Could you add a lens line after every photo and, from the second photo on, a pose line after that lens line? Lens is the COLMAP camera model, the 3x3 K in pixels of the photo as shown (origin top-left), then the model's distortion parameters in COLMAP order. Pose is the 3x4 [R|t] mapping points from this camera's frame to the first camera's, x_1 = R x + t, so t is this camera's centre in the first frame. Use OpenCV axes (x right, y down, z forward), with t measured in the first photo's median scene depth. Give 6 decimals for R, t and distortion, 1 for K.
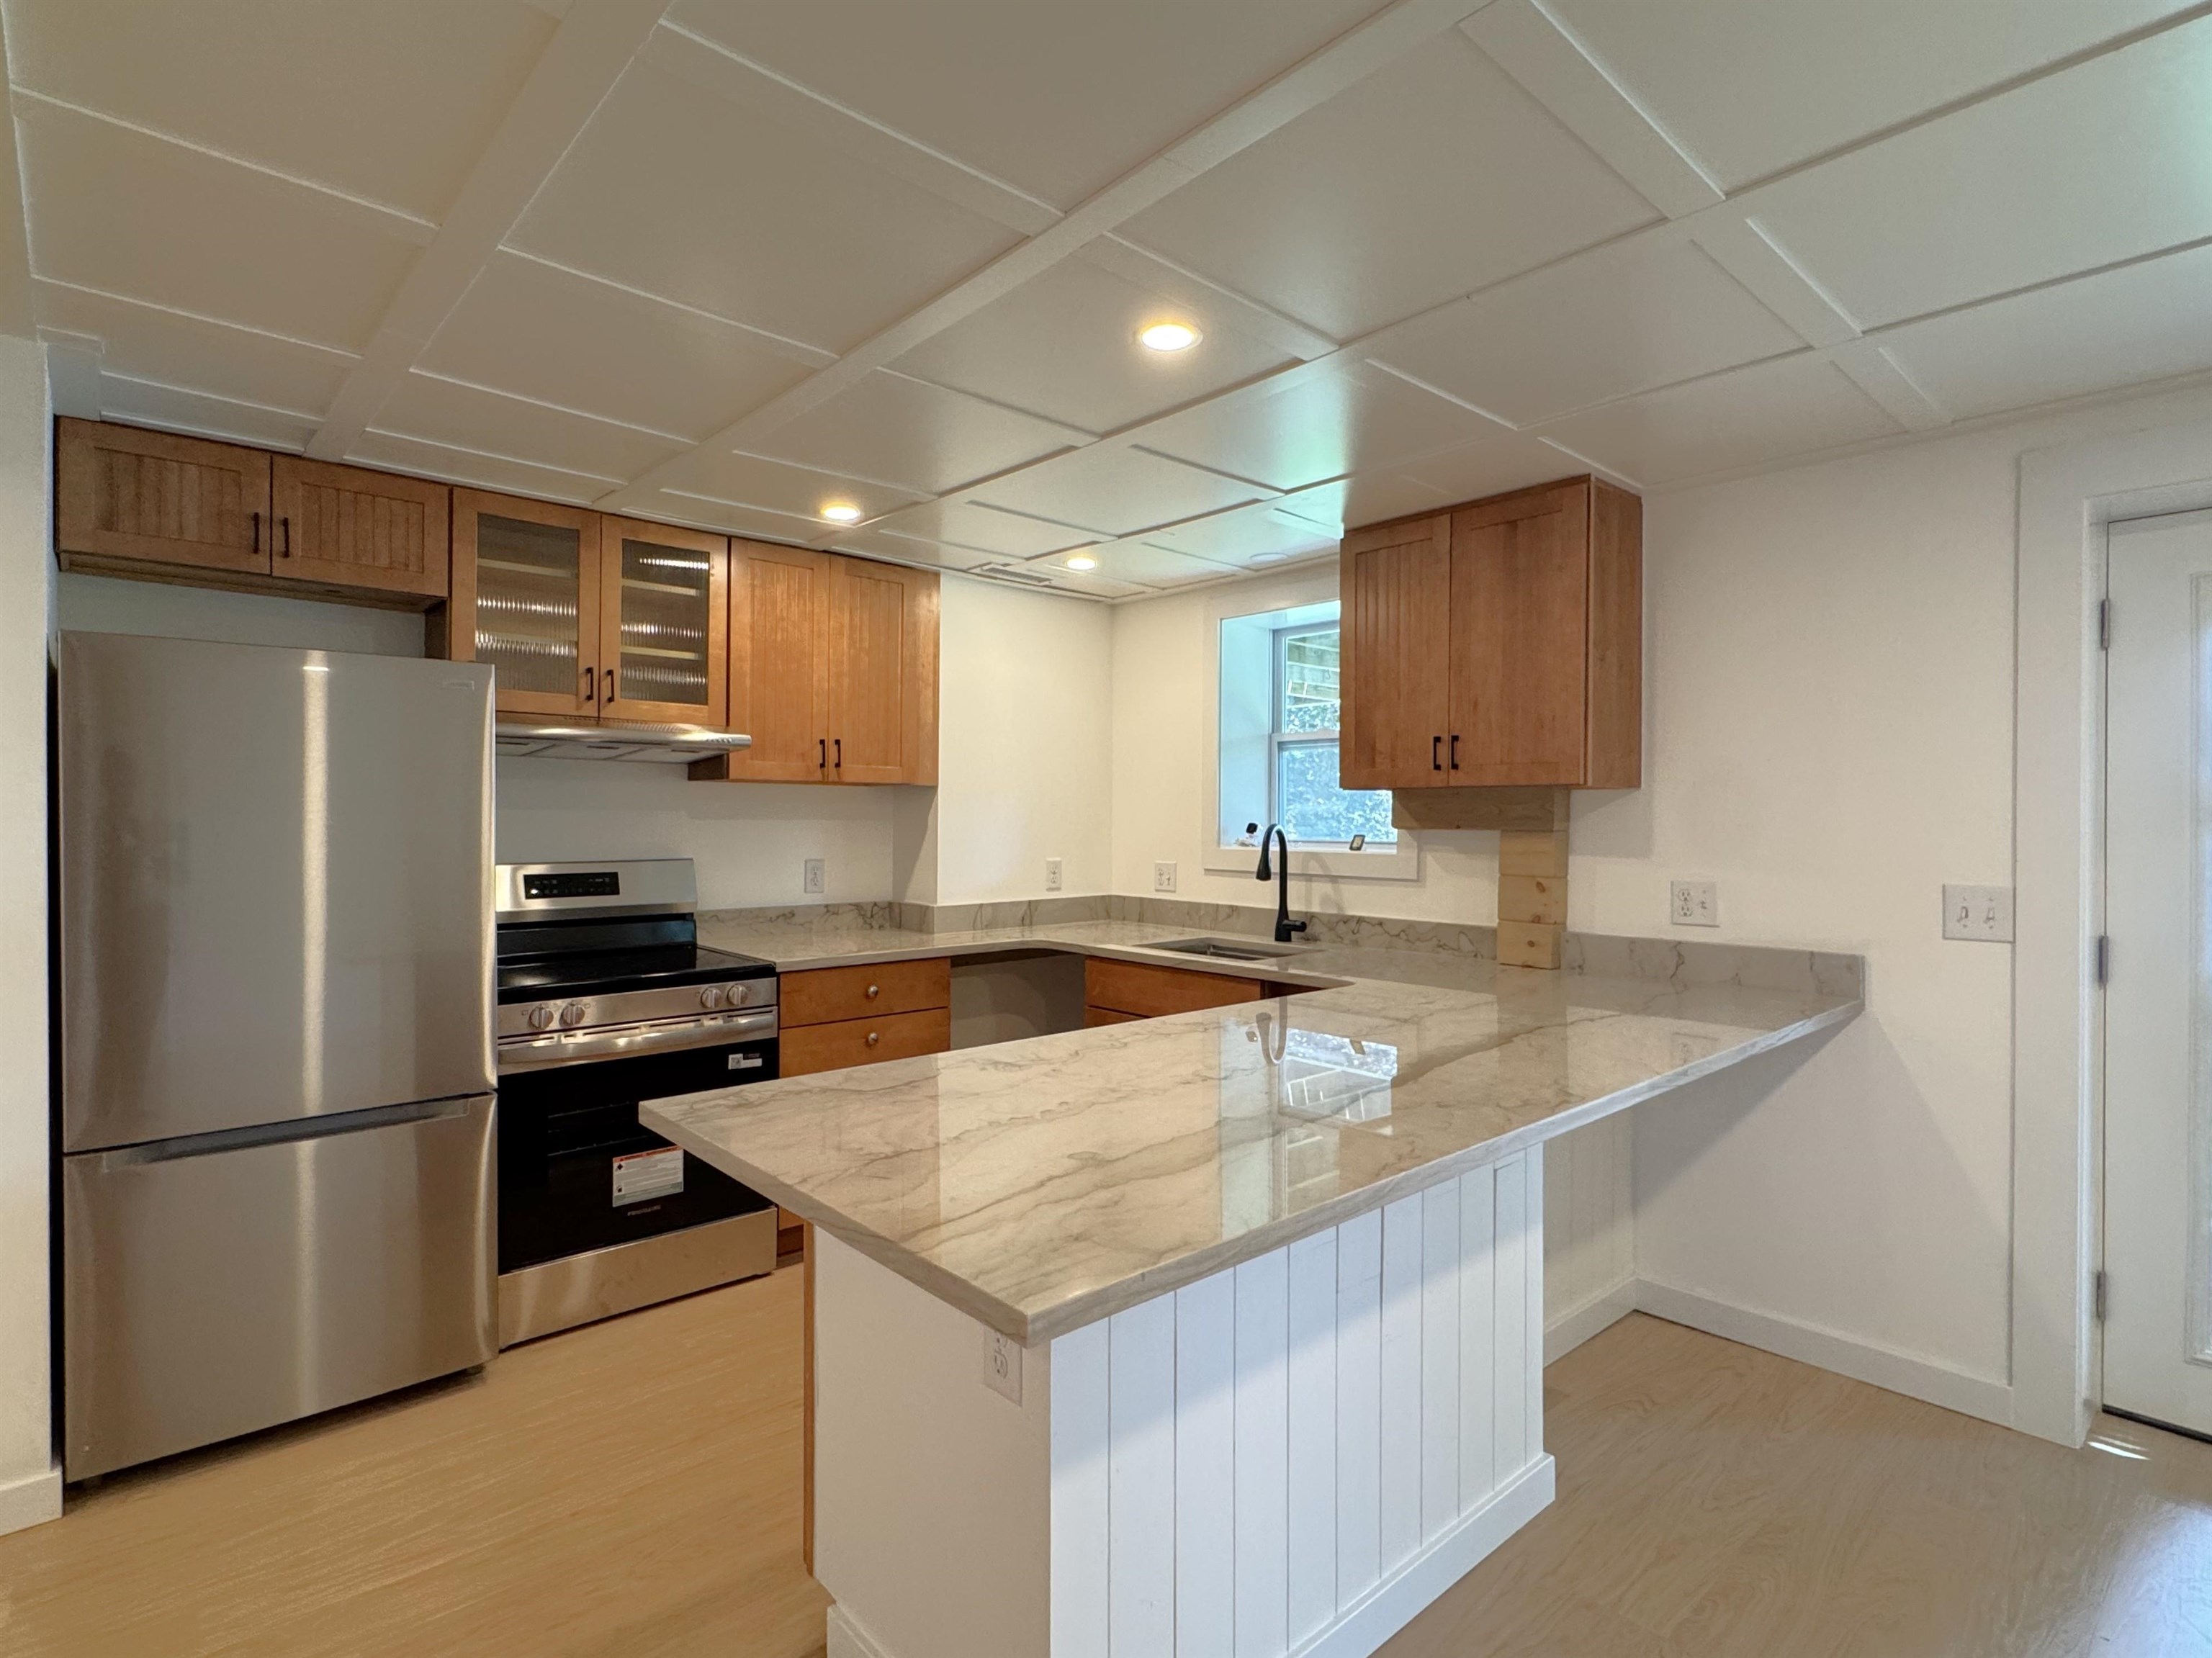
lens RADIAL K [[1116.8, 0, 1106.0], [0, 1116.8, 829.0], [0, 0, 1]] dist [-0.006441, -0.000036]
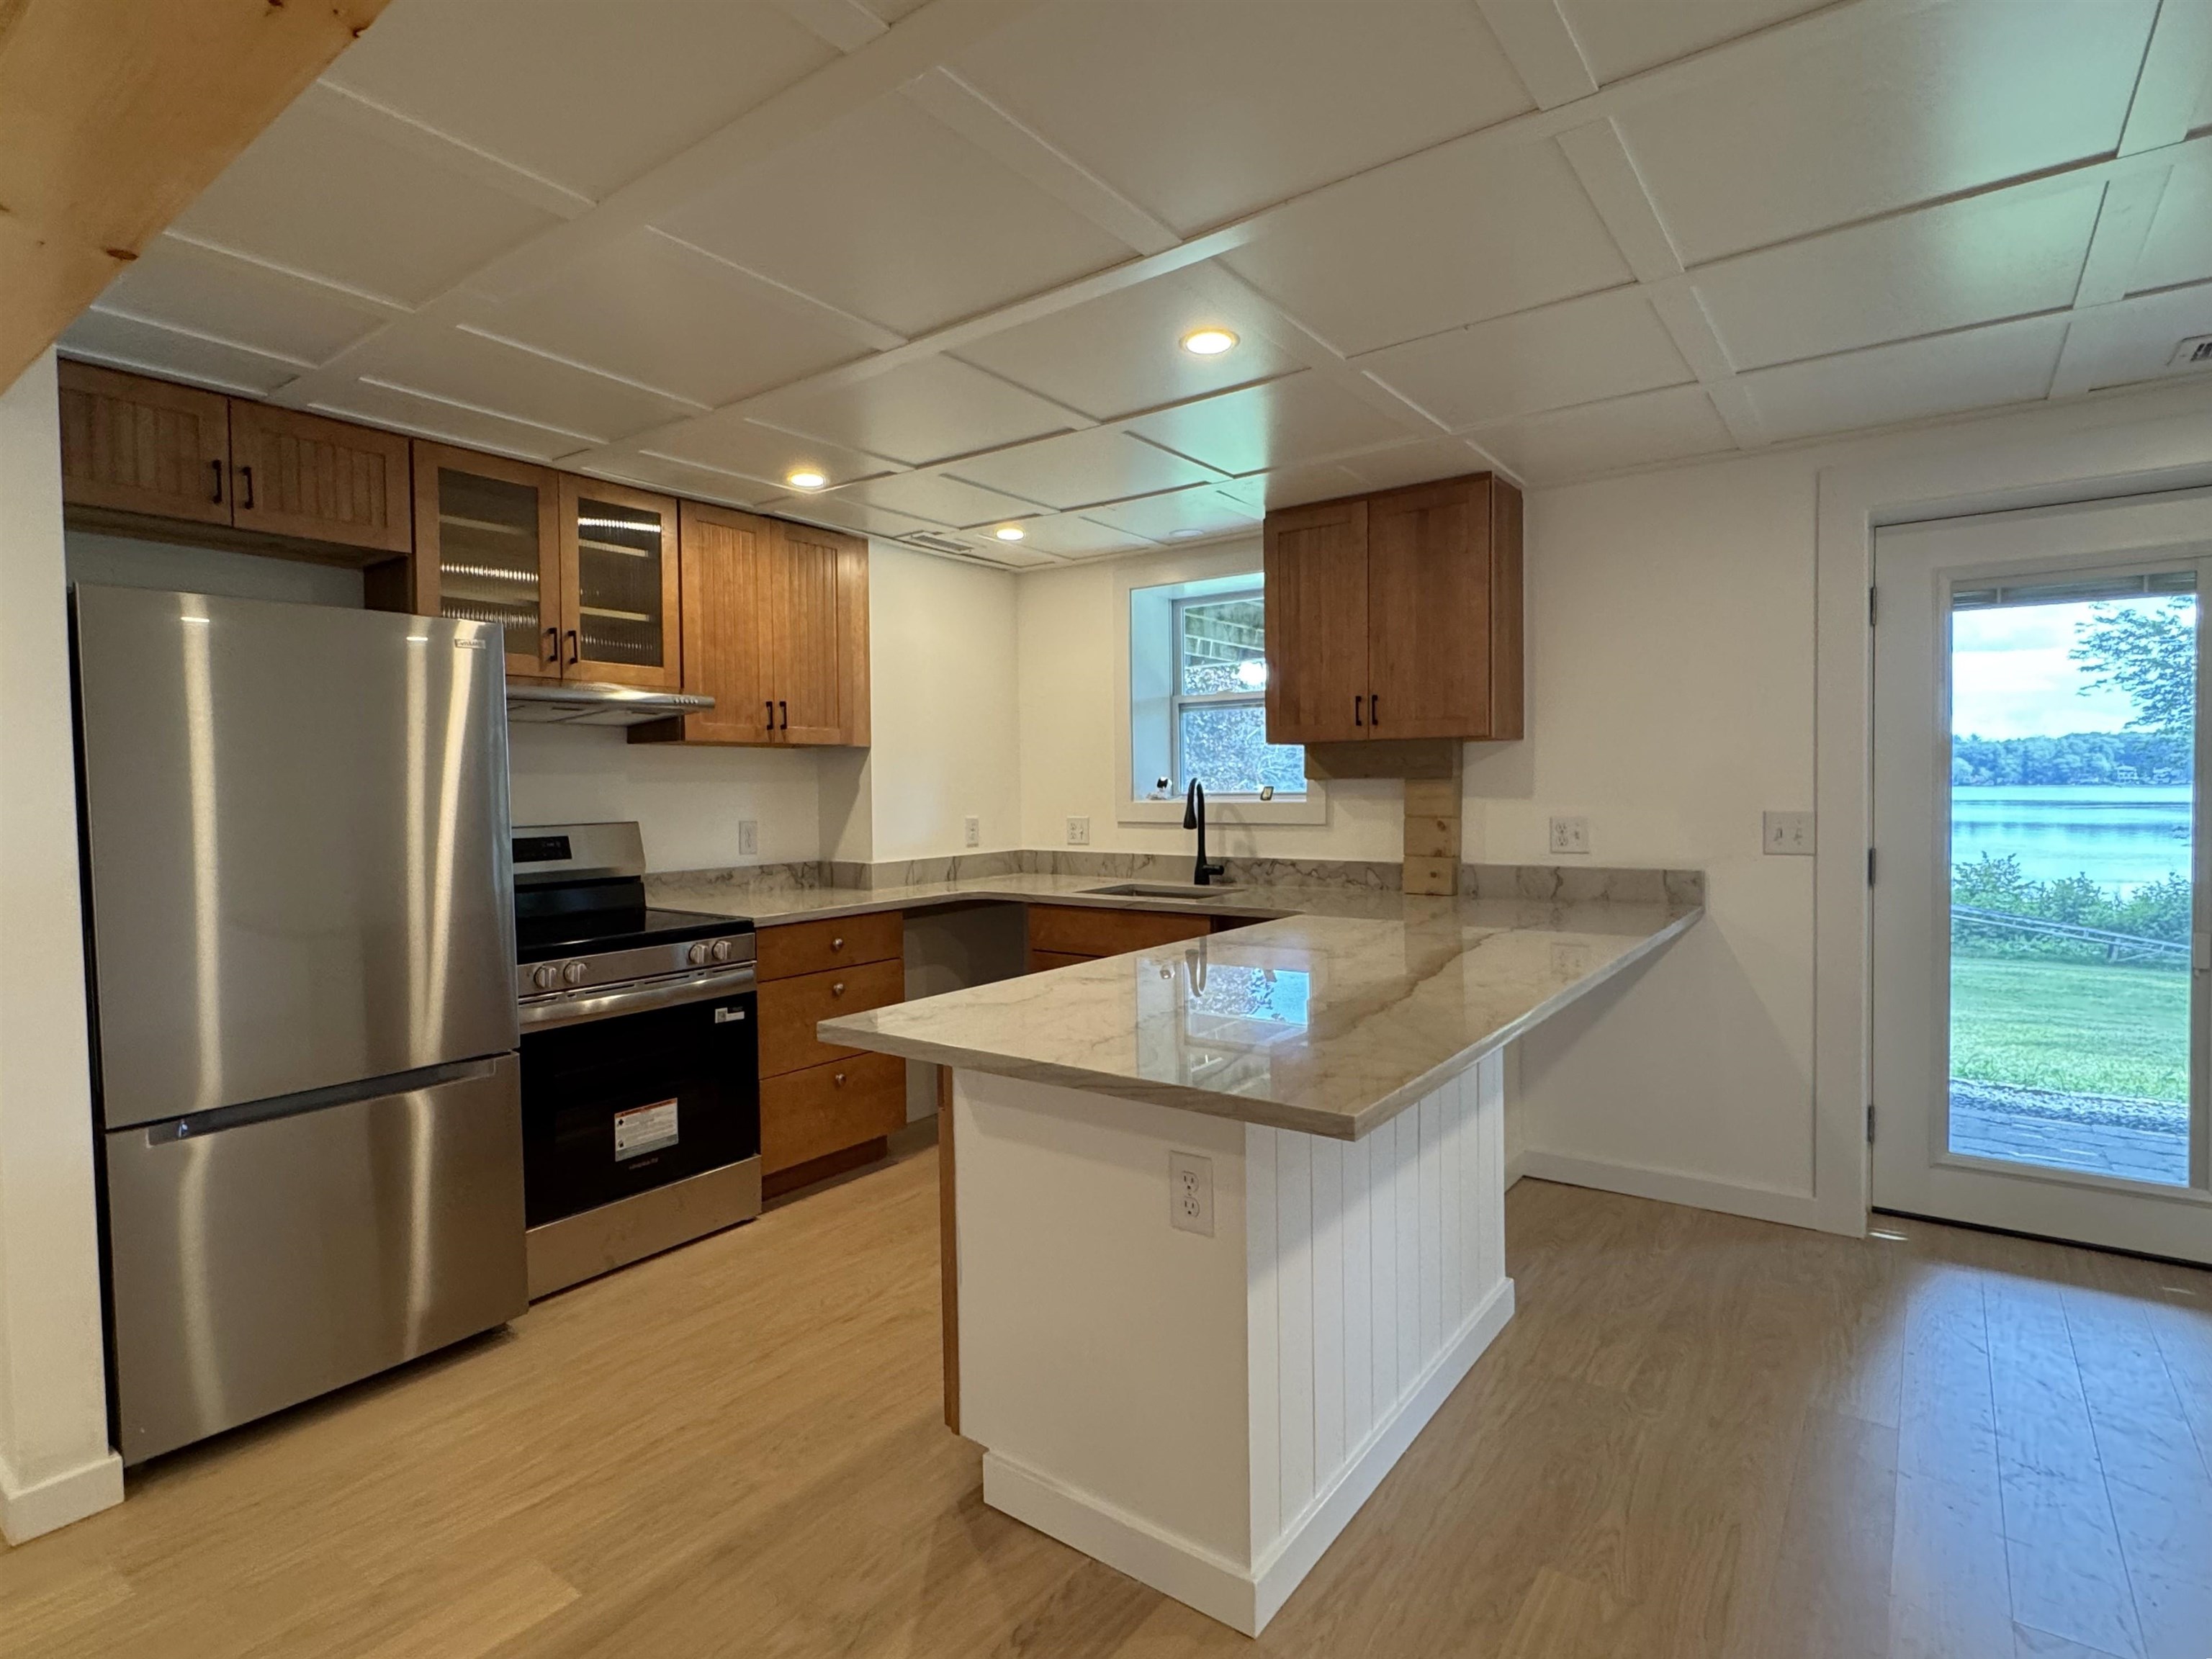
lens RADIAL K [[1116.9, 0, 1106.0], [0, 1116.9, 829.5], [0, 0, 1]] dist [-0.006441, -0.000036]
pose [[0.979482, -0.025557, 0.199902, -0.182244], [0.019864, 0.999339, 0.030432, 0.013113], [-0.200548, -0.025837, 0.979343, -0.070782]]
